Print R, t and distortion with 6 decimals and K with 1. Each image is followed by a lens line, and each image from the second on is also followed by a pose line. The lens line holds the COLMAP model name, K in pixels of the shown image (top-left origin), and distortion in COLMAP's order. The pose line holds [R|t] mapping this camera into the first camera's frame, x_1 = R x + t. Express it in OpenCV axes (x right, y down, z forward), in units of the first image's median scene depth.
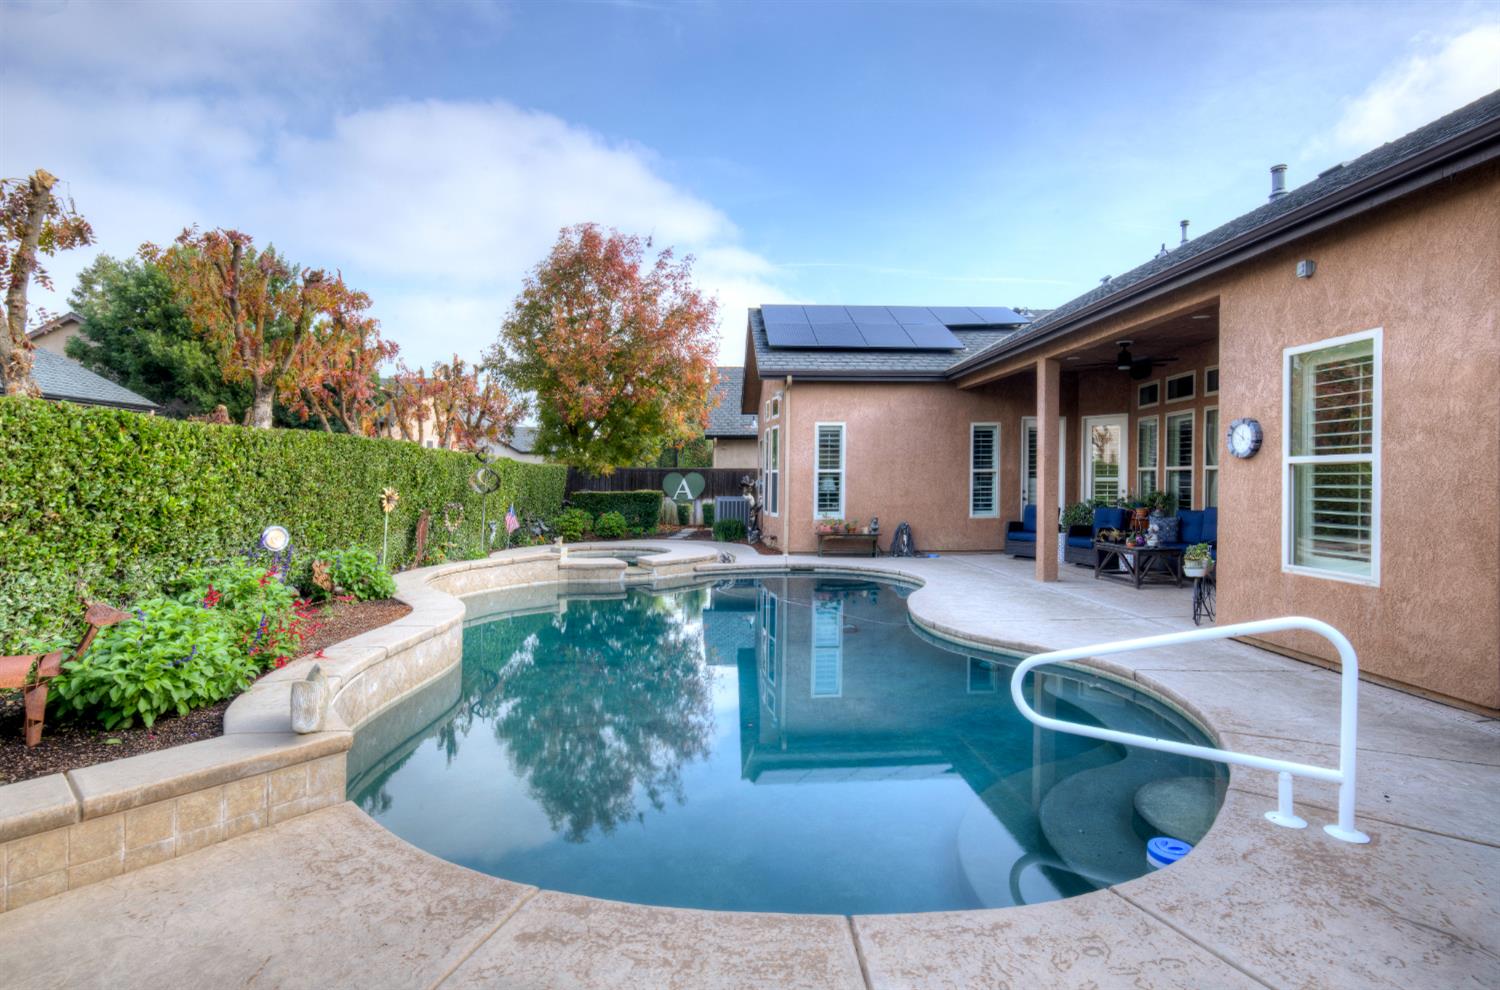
lens RADIAL K [[727.2, 0, 751.4], [0, 727.2, 480.2], [0, 0, 1]] dist [-0.003997, 0.002341]
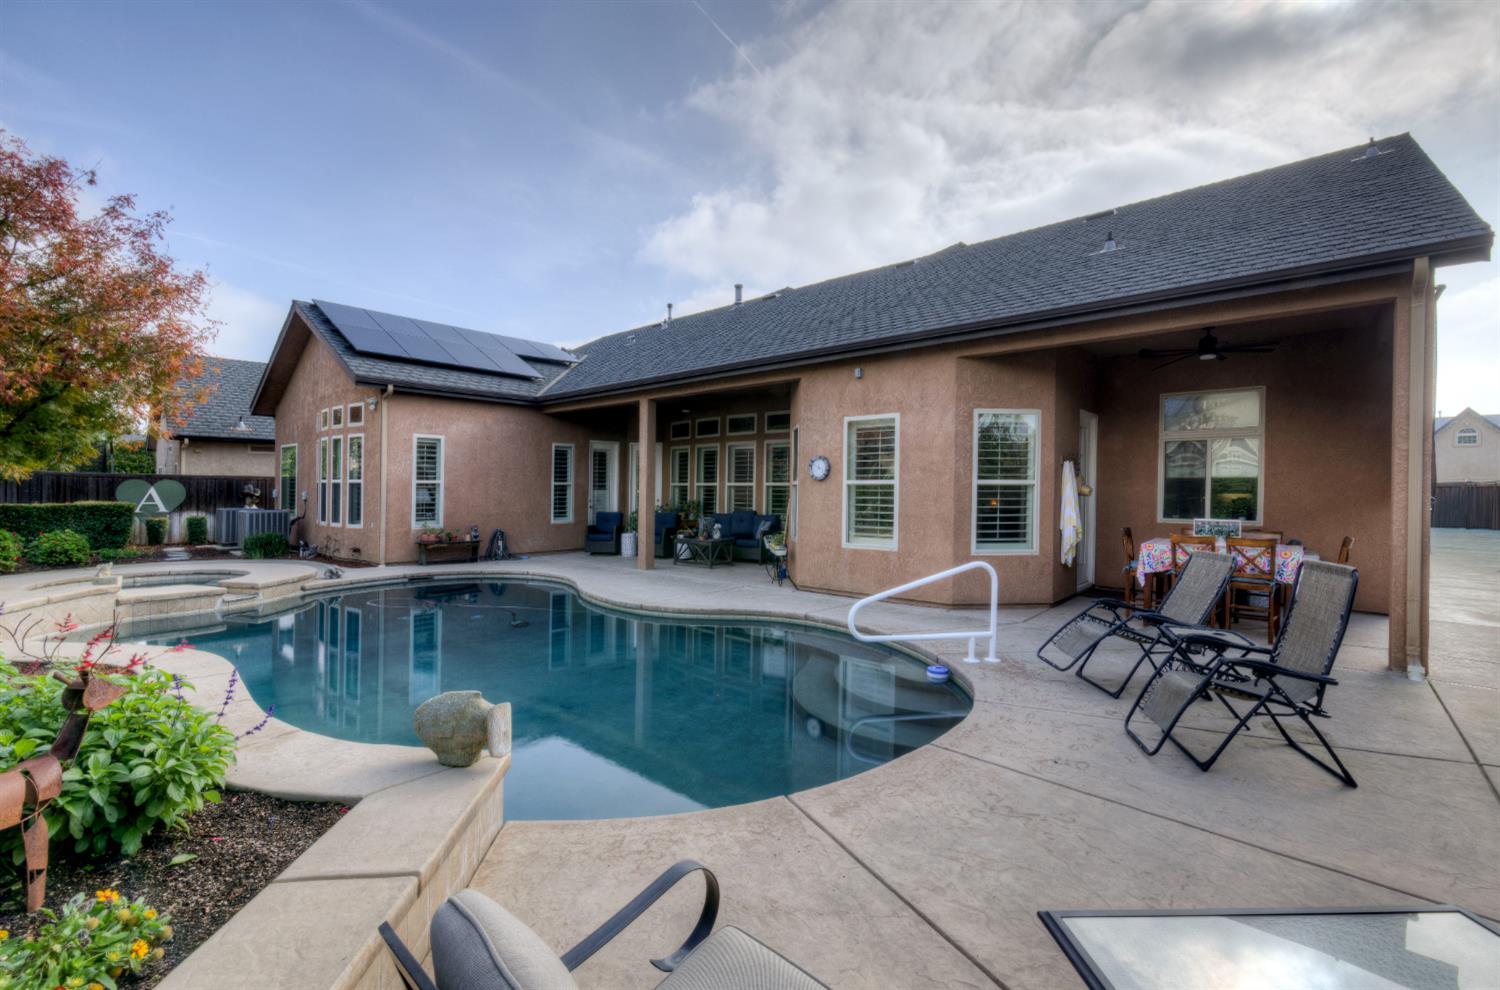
lens RADIAL K [[644.8, 0, 744.1], [0, 644.8, 505.4], [0, 0, 1]] dist [-0.002551, 0.001792]
pose [[0.704442, -0.010079, 0.709690, -0.232402], [-0.006435, 0.999767, 0.020586, -0.001082], [-0.709732, -0.019068, 0.704214, 0.041870]]
